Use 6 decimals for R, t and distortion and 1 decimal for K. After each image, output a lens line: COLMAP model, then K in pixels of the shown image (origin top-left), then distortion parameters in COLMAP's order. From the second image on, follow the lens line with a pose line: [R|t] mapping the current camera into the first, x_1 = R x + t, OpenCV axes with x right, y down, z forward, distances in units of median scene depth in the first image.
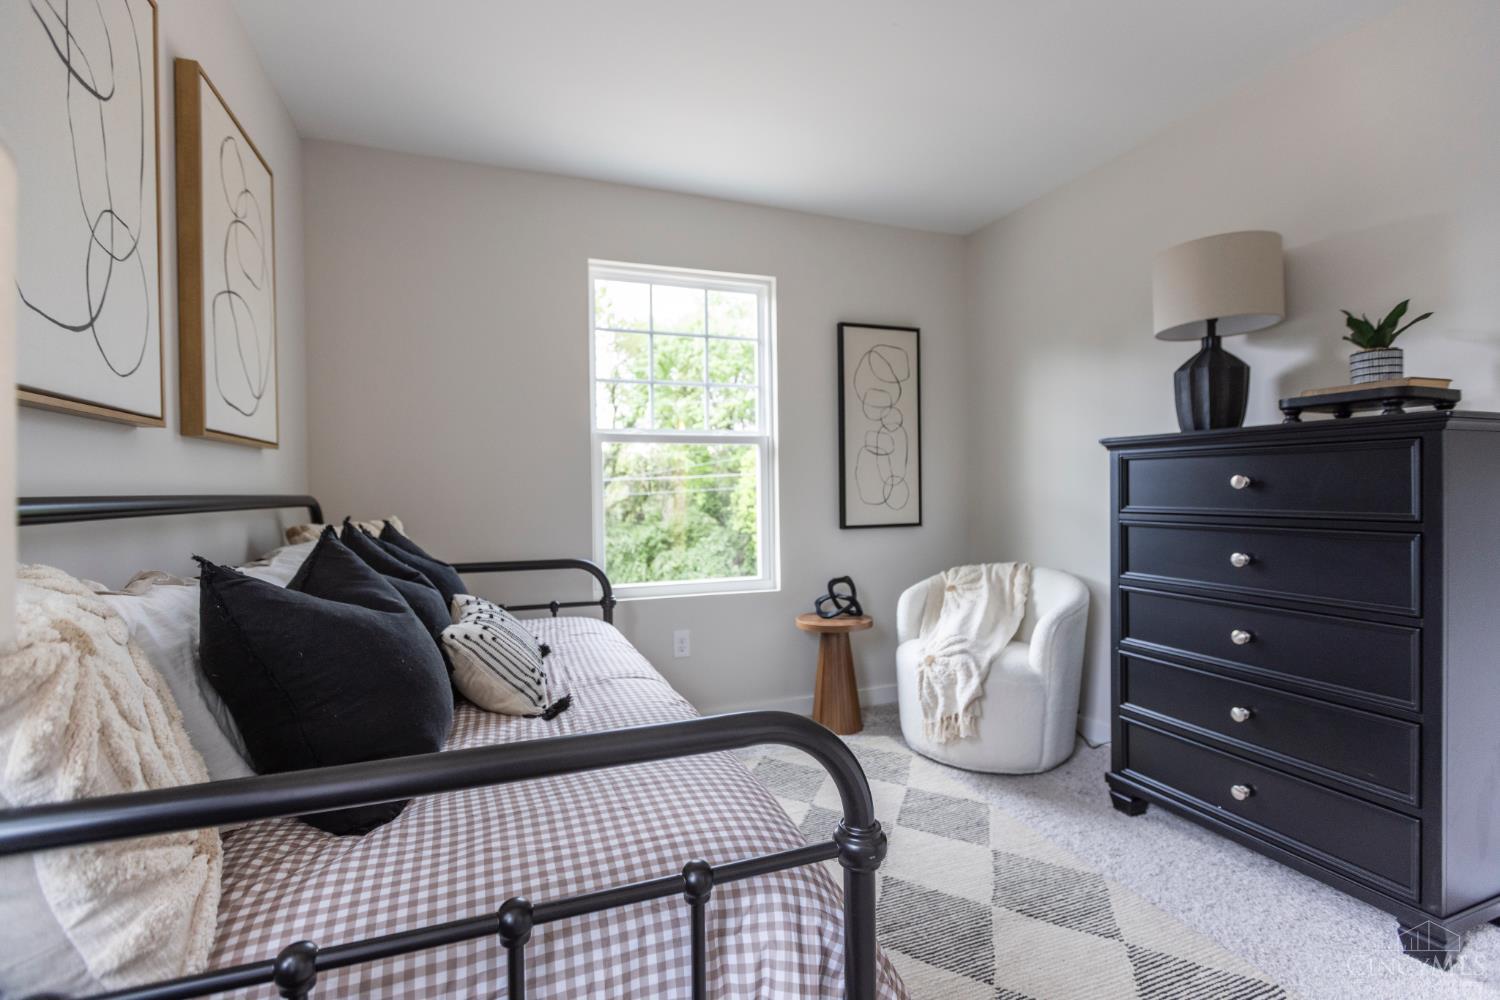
lens RADIAL K [[691.9, 0, 750.8], [0, 691.9, 494.5], [0, 0, 1]] dist [-0.003032, -0.000878]
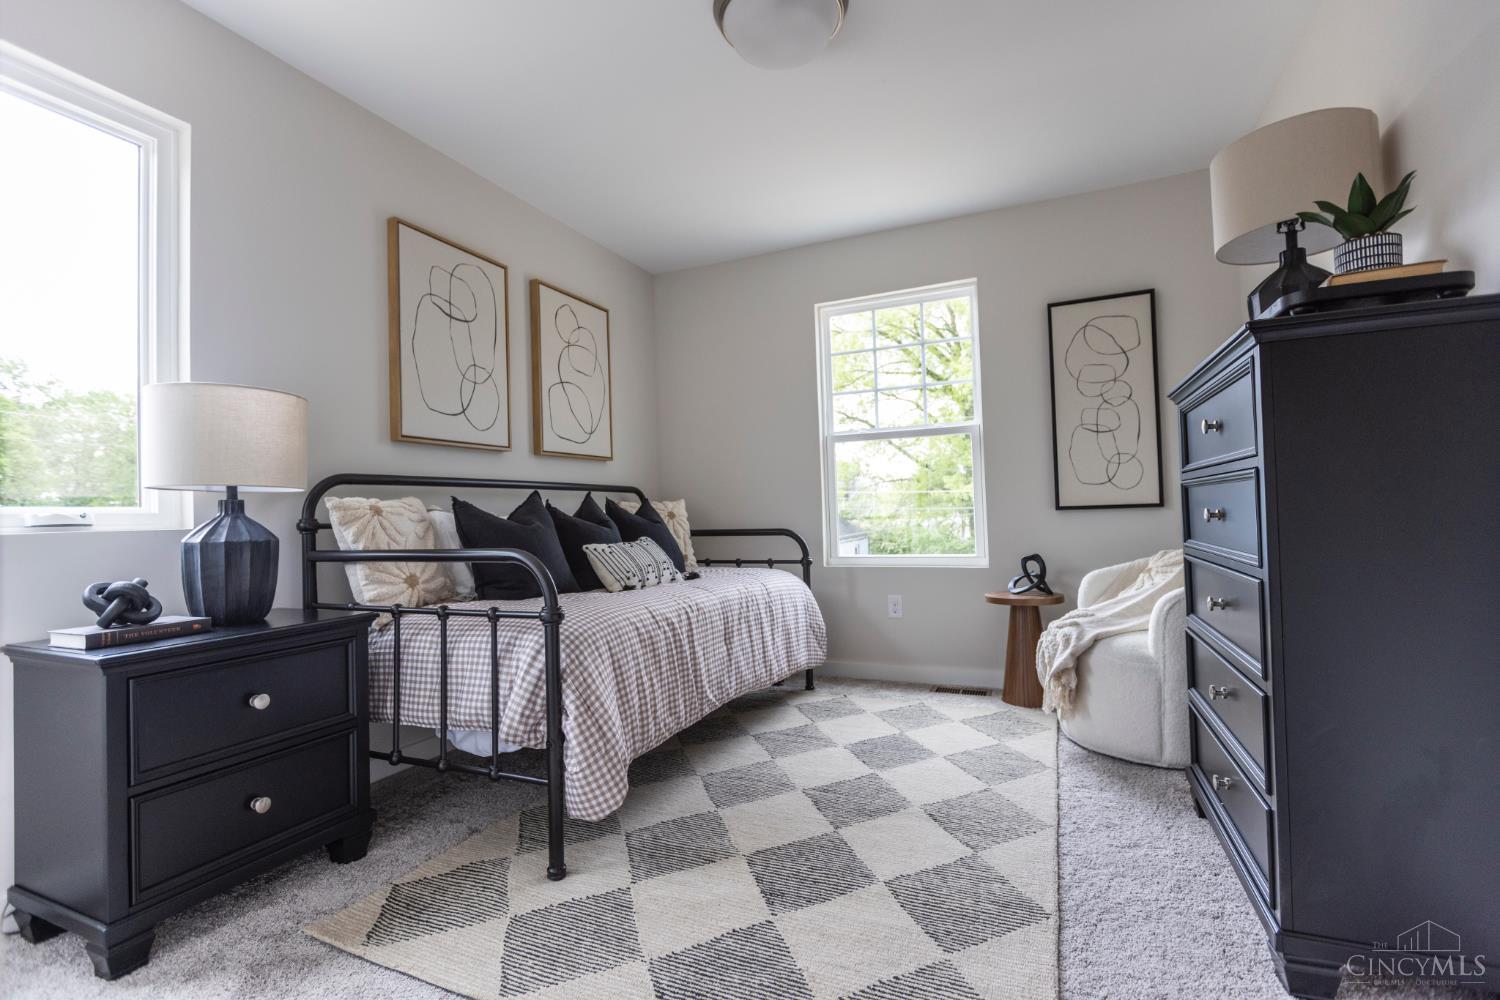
lens RADIAL K [[691.9, 0, 734.8], [0, 691.9, 500.3], [0, 0, 1]] dist [-0.003032, -0.000878]
pose [[0.700395, -0.023353, -0.713374, 0.655102], [0.014475, 0.999724, -0.018515, 0.060056], [0.713609, 0.002642, 0.700539, -0.032821]]
